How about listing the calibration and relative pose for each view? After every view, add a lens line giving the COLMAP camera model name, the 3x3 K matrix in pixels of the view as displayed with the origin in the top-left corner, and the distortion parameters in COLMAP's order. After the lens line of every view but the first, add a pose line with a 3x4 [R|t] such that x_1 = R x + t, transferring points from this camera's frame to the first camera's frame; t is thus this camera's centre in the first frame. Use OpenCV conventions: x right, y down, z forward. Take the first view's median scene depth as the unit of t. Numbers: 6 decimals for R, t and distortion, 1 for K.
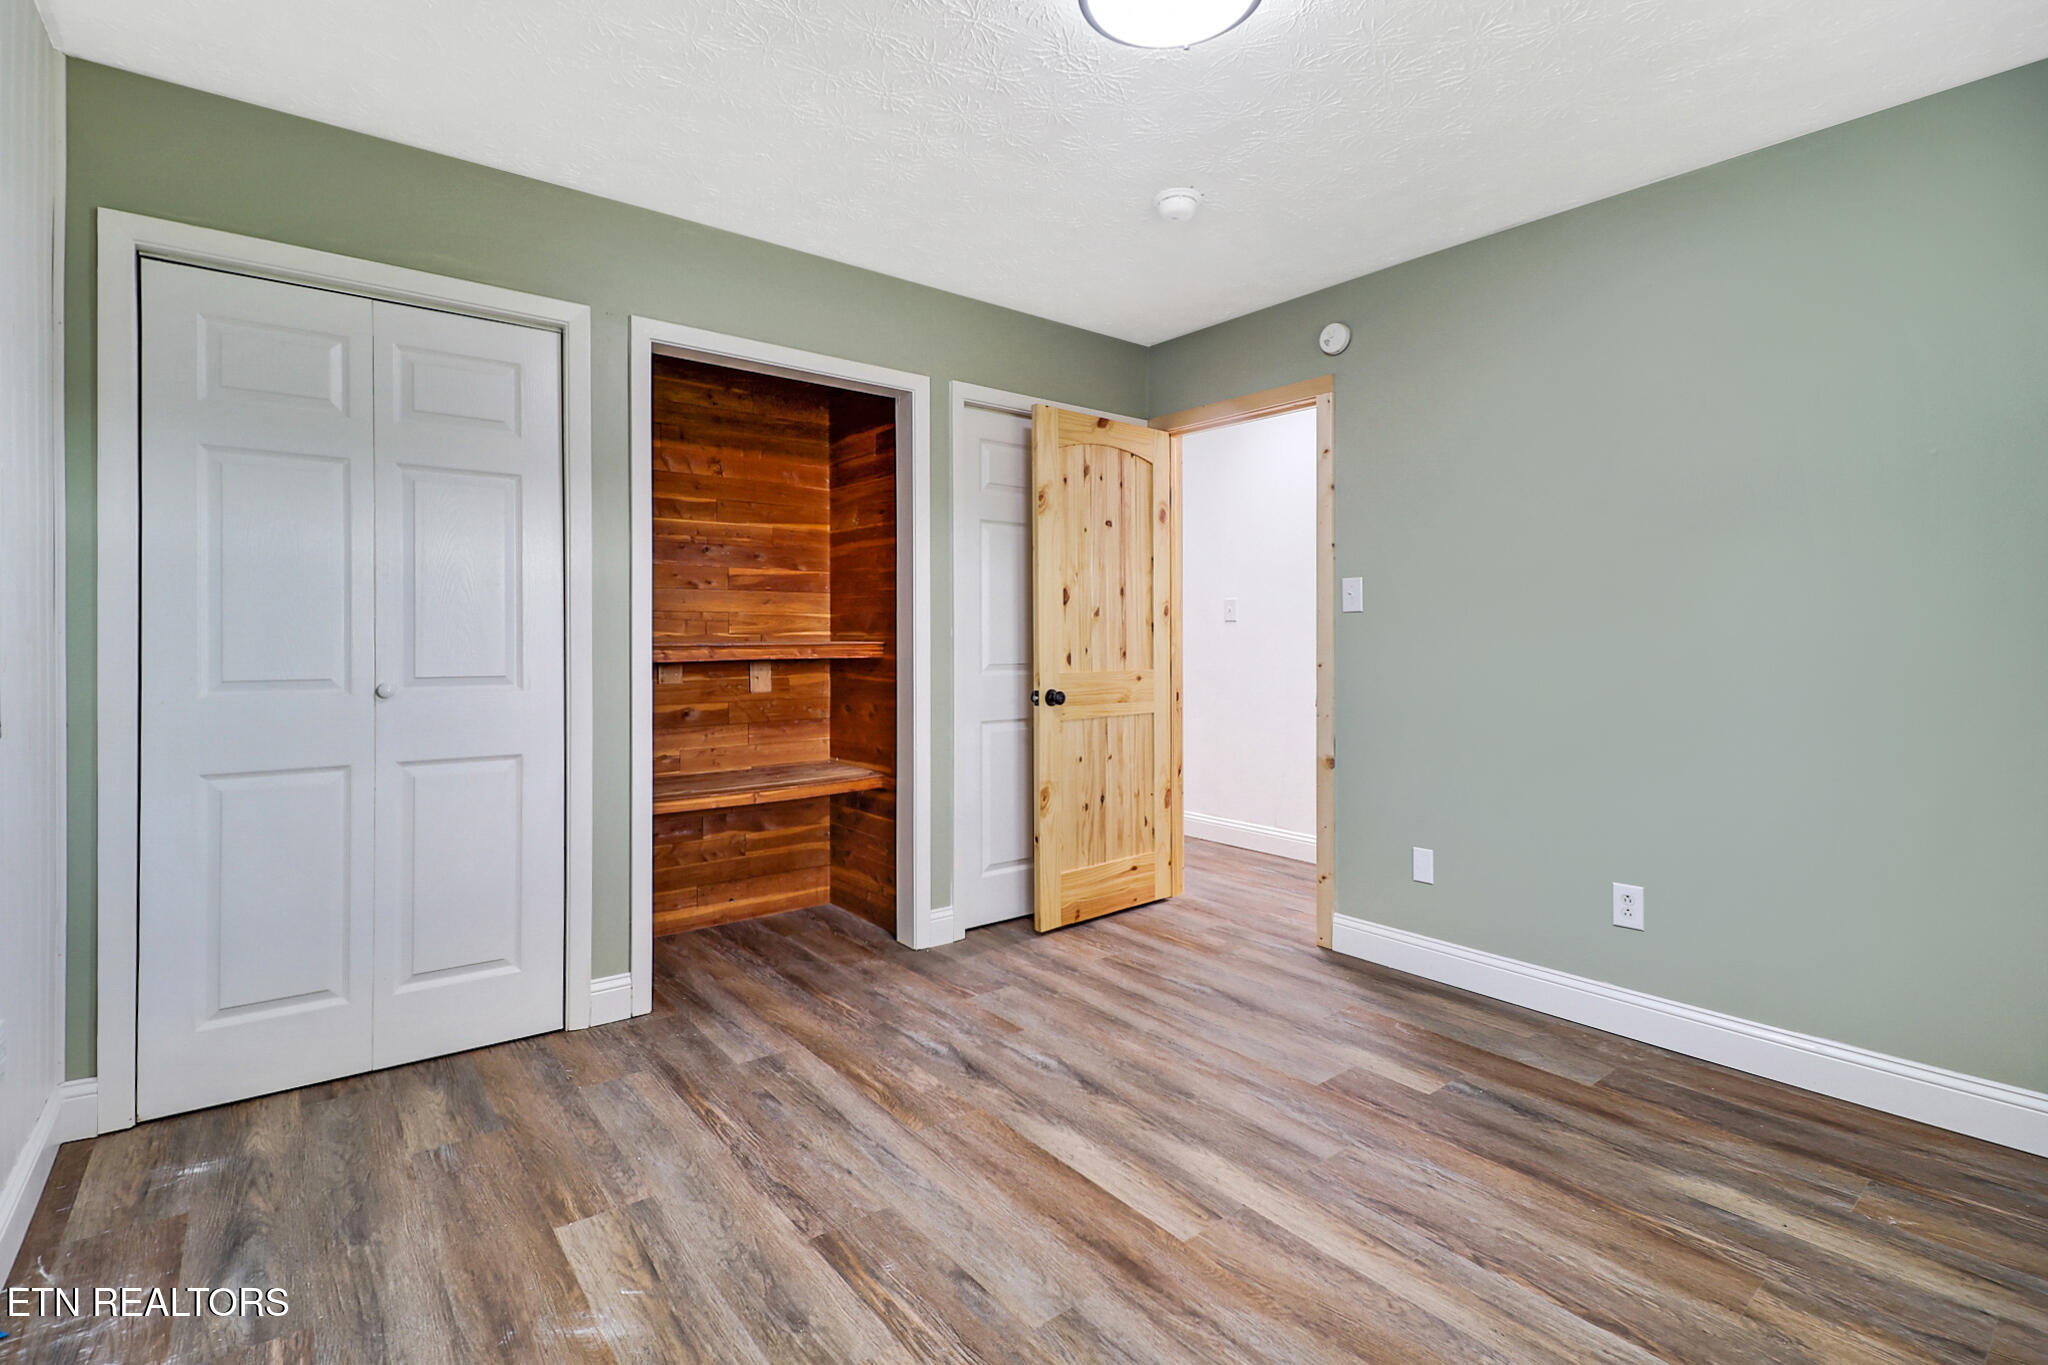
lens RADIAL K [[942.6, 0, 1010.7], [0, 942.6, 662.8], [0, 0, 1]] dist [0.001852, -0.015178]
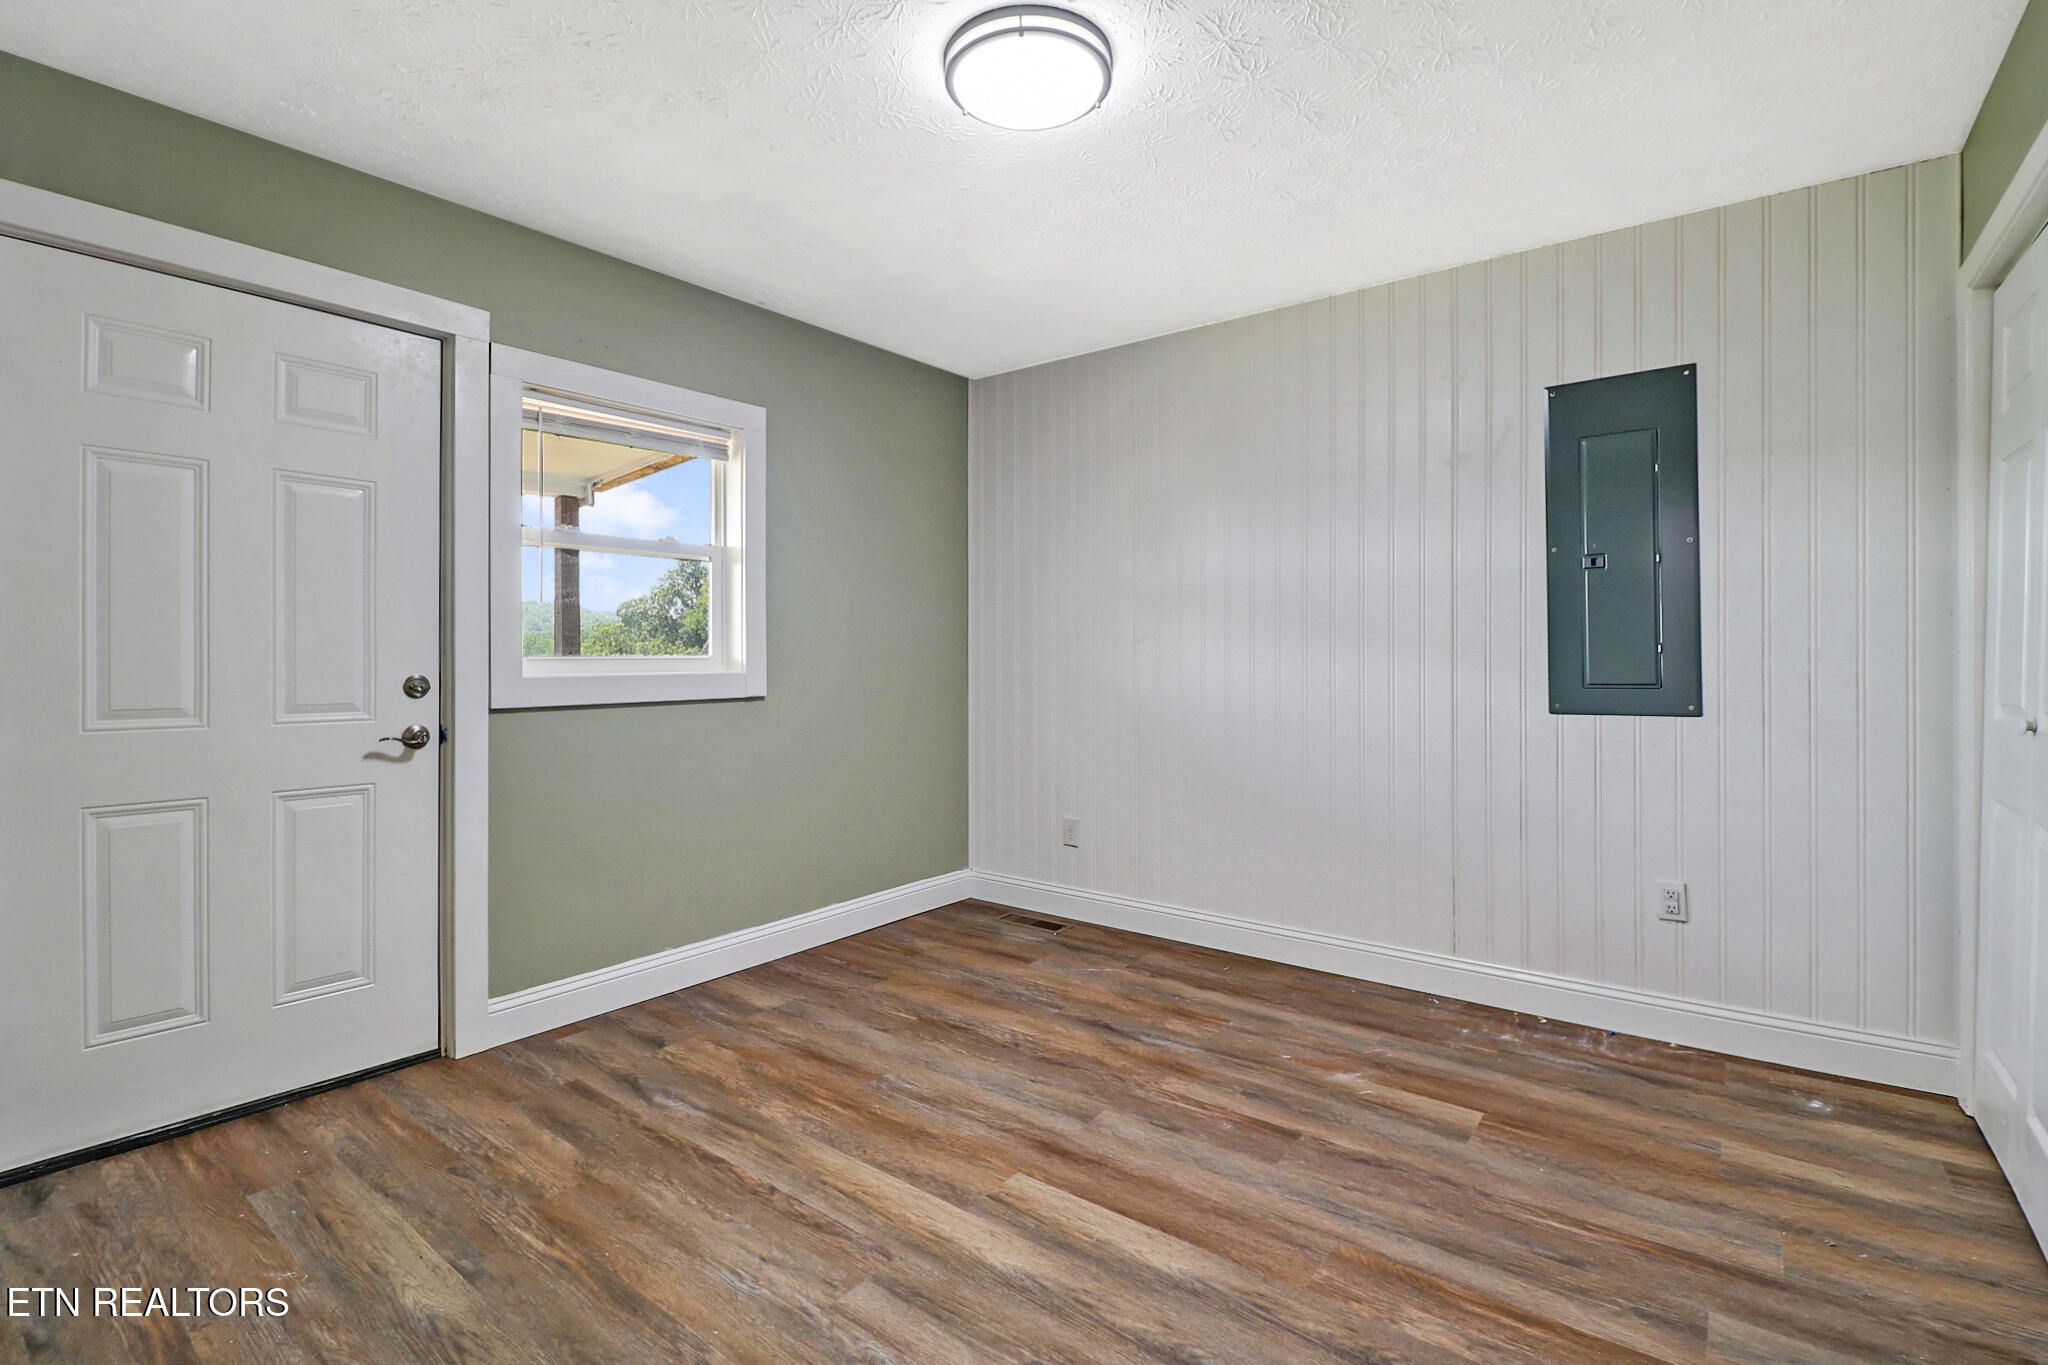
lens RADIAL K [[942.6, 0, 1010.7], [0, 942.6, 662.8], [0, 0, 1]] dist [0.001852, -0.015178]
pose [[-0.969597, -0.004063, -0.244673, 0.455650], [-0.009896, 0.999695, 0.022615, -0.045807], [0.244506, 0.024349, -0.969342, 2.000669]]
